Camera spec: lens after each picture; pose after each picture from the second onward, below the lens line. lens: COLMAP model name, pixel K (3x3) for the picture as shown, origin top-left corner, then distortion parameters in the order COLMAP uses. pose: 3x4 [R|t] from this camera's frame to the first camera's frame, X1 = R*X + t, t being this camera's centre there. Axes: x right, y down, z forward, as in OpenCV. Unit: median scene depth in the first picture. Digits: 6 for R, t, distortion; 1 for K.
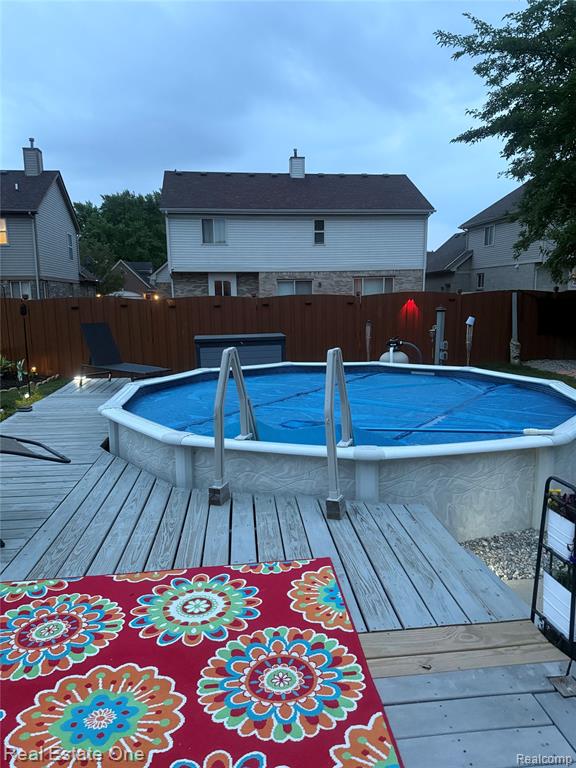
lens RADIAL K [[575.2, 0, 286.9], [0, 575.2, 392.1], [0, 0, 1]] dist [0.067095, -0.031049]
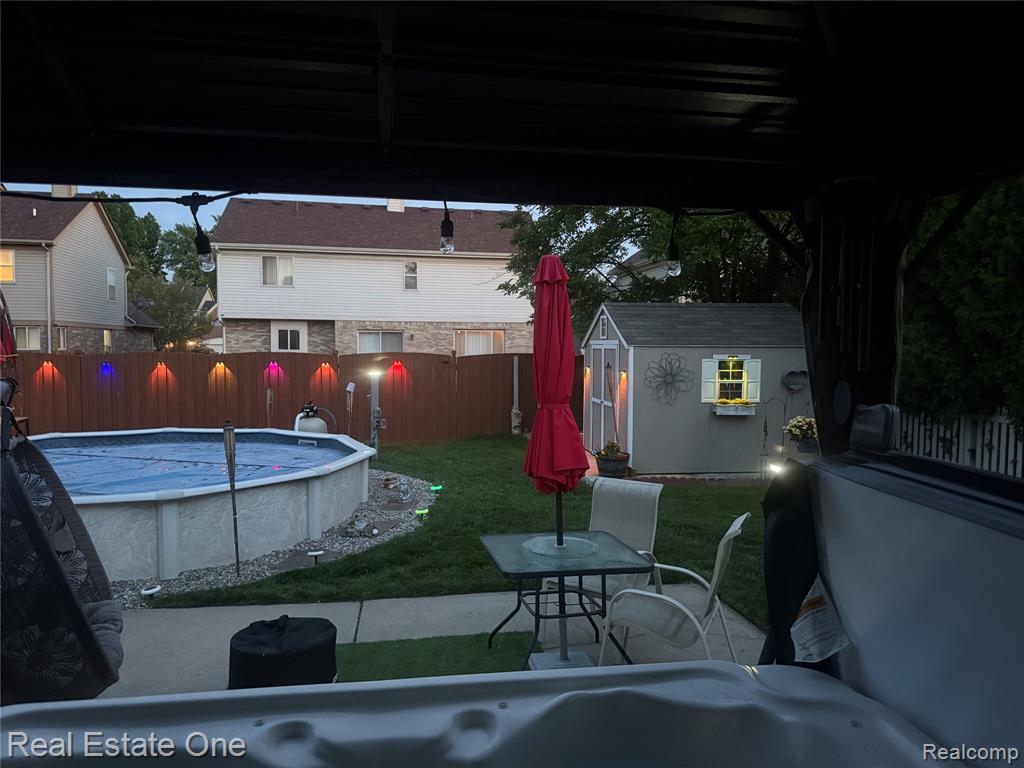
lens RADIAL K [[766.9, 0, 512.8], [0, 766.9, 384.4], [0, 0, 1]] dist [0.067095, -0.031049]
pose [[0.998912, 0.017653, 0.043161, 0.156552], [-0.012548, 0.993190, -0.115824, 0.004935], [-0.044911, 0.115157, 0.992332, -0.082861]]
